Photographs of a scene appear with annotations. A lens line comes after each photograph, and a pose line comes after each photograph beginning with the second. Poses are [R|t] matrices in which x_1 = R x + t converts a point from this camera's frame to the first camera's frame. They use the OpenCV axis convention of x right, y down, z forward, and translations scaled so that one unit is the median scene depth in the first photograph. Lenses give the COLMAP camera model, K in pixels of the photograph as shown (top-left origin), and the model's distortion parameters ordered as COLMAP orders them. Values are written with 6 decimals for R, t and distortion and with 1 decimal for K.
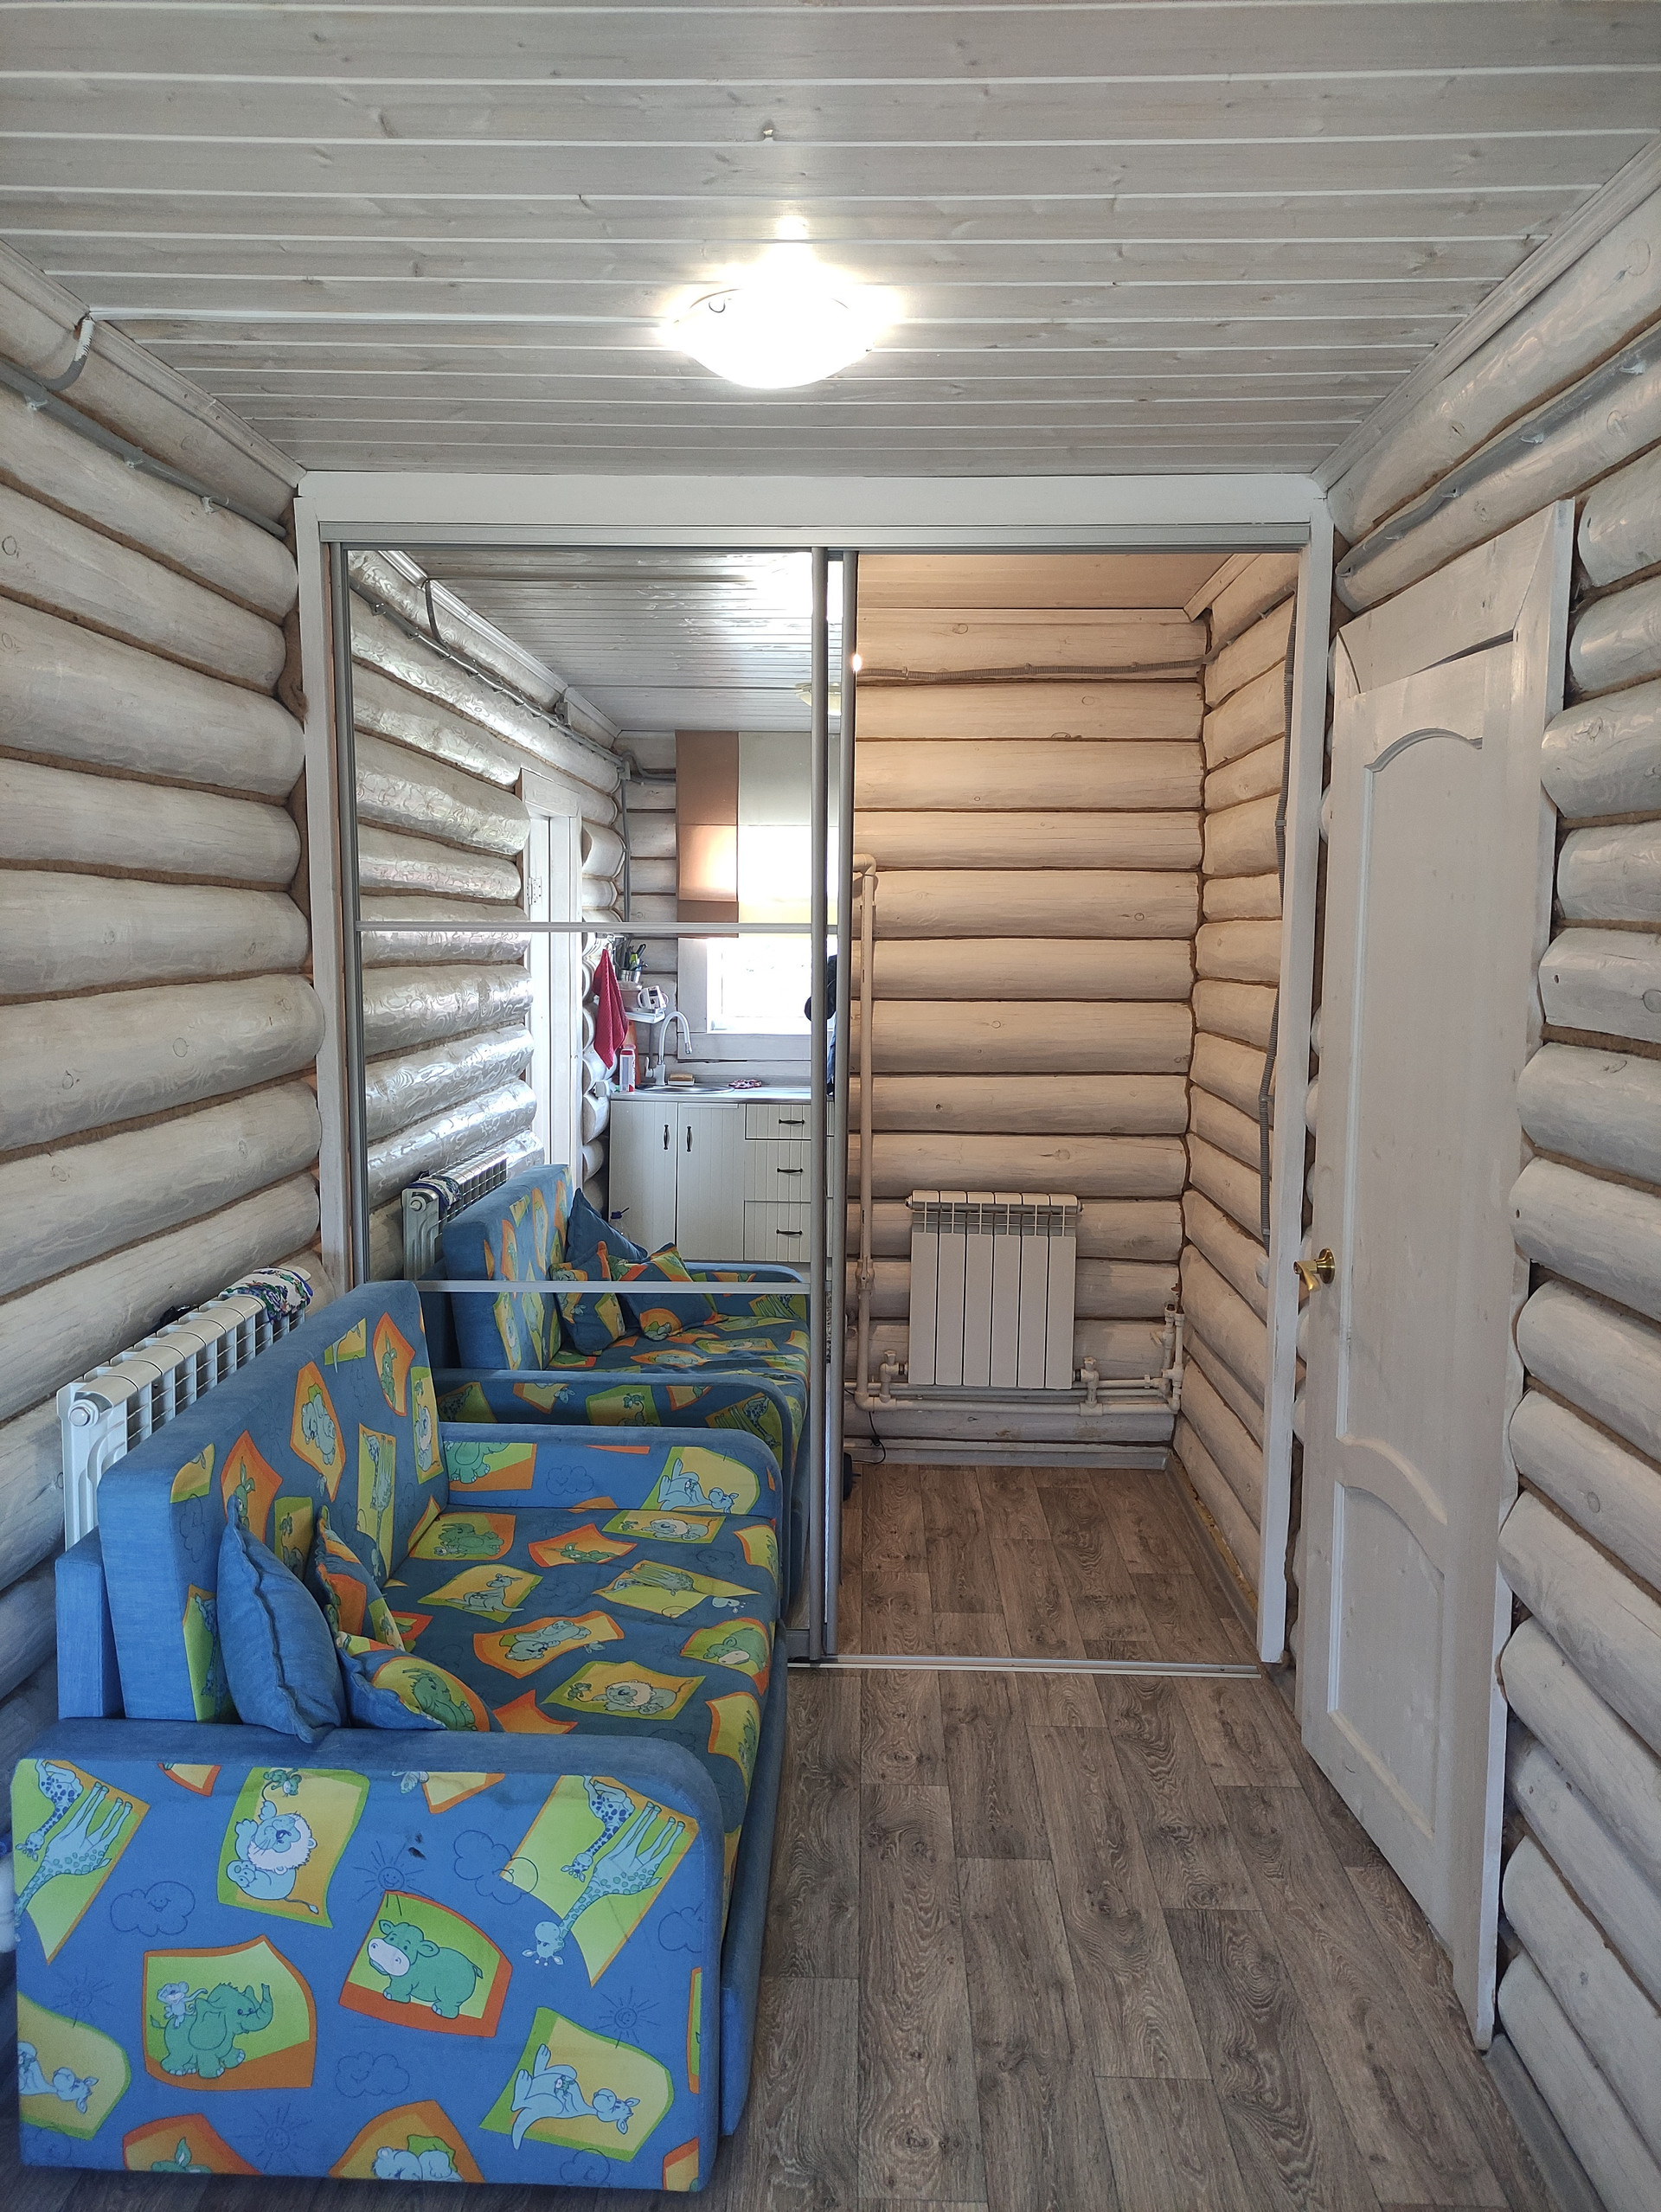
lens RADIAL K [[1612.5, 0, 821.5], [0, 1612.5, 1107.6], [0, 0, 1]] dist [0.038349, -0.034085]
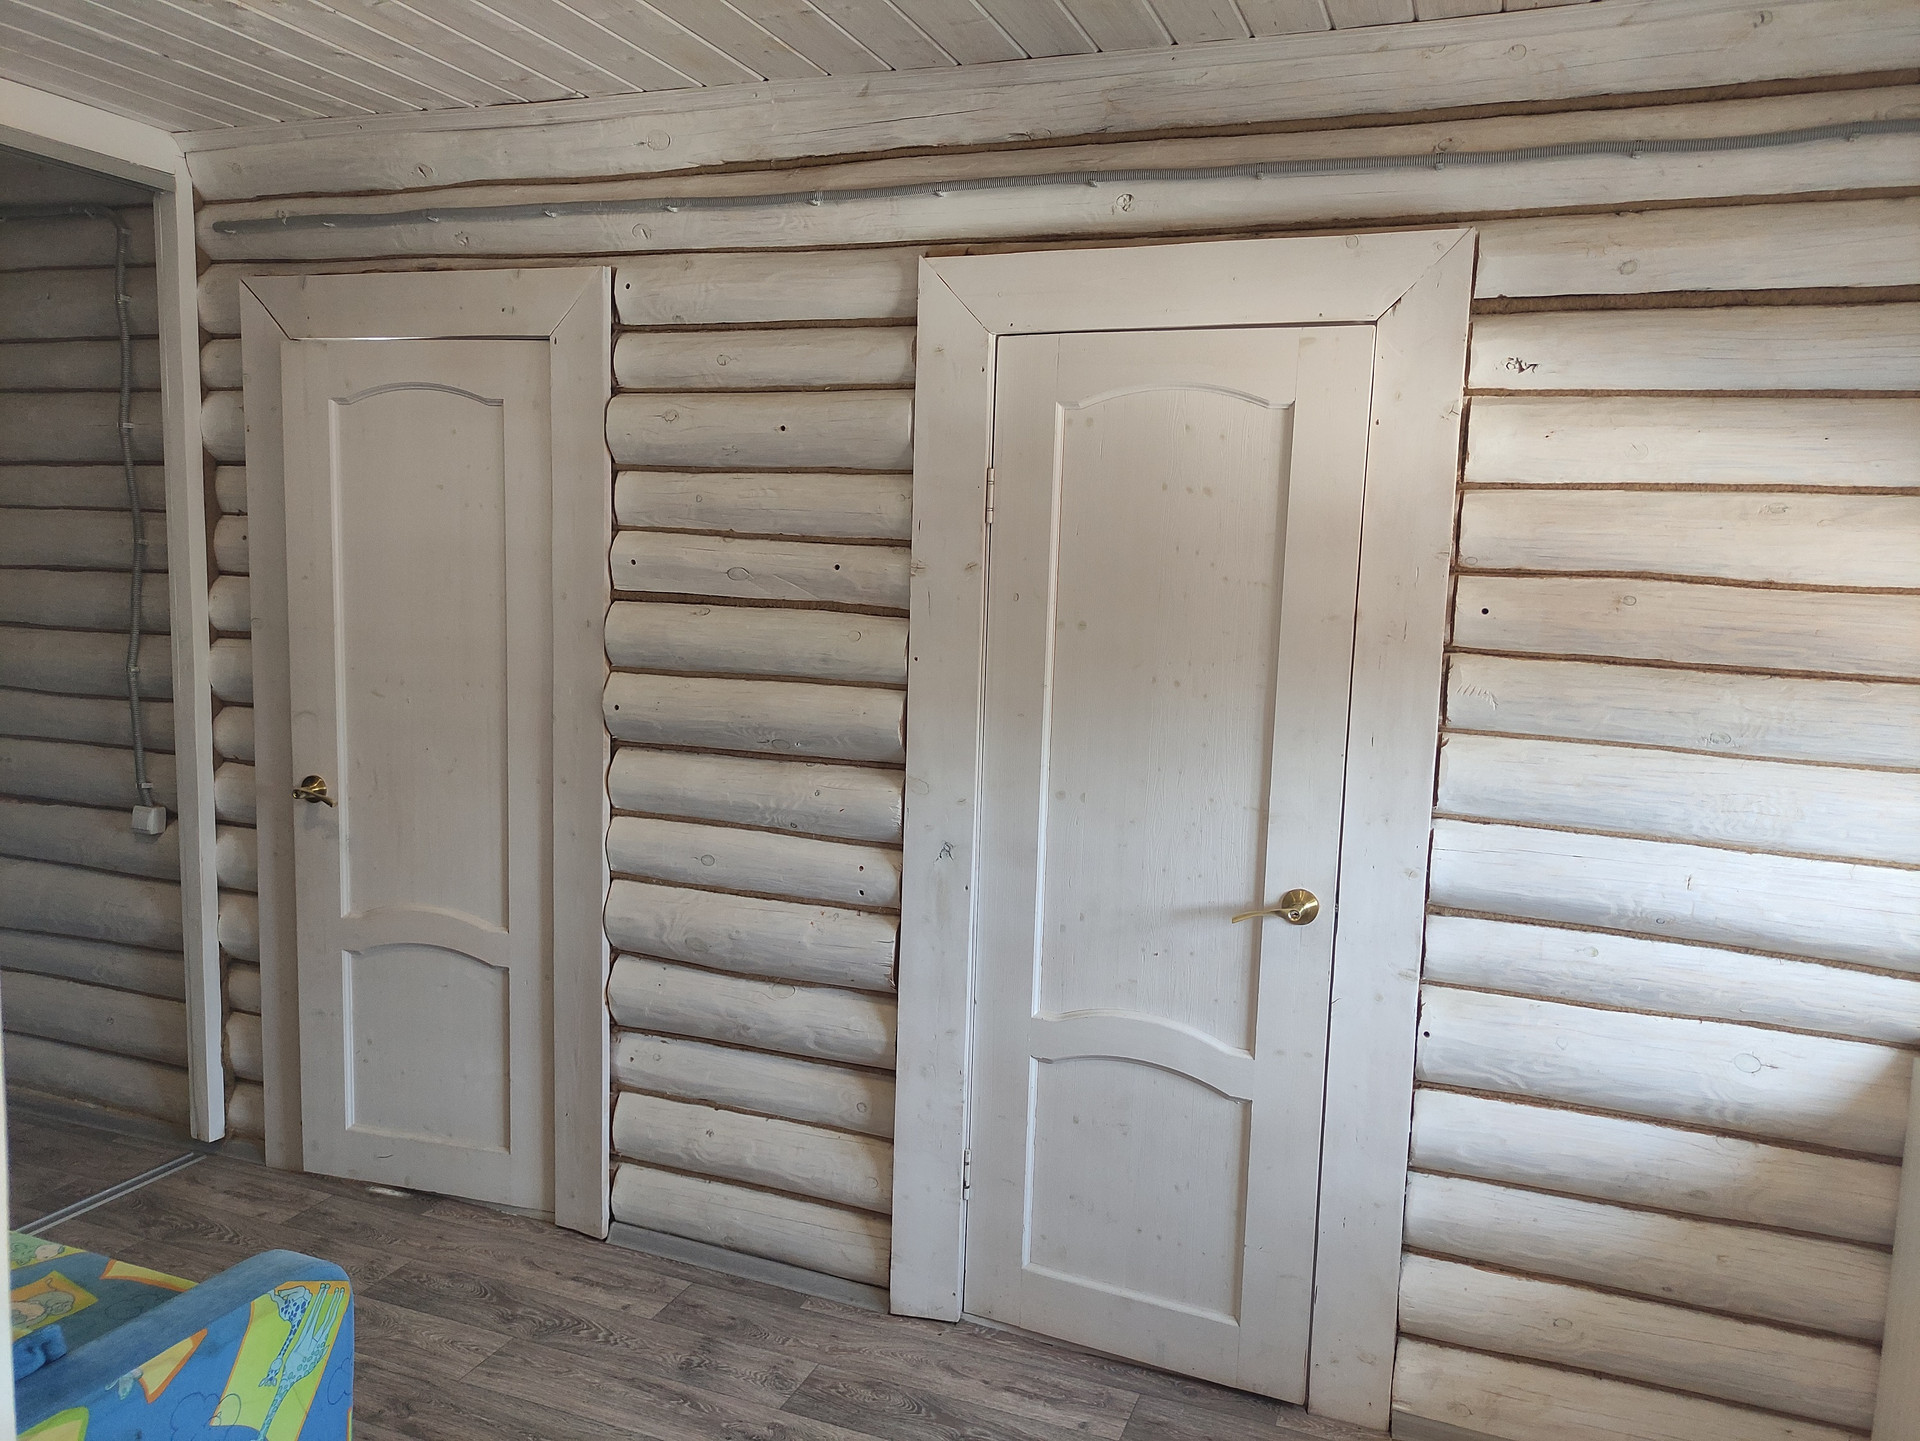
lens RADIAL K [[1399.7, 0, 963.3], [0, 1399.7, 726.6], [0, 0, 1]] dist [0.038349, -0.034085]
pose [[0.335494, -0.114257, 0.935088, -0.768644], [0.080194, 0.992478, 0.092498, -0.016942], [-0.938623, 0.043956, 0.342133, 0.197000]]
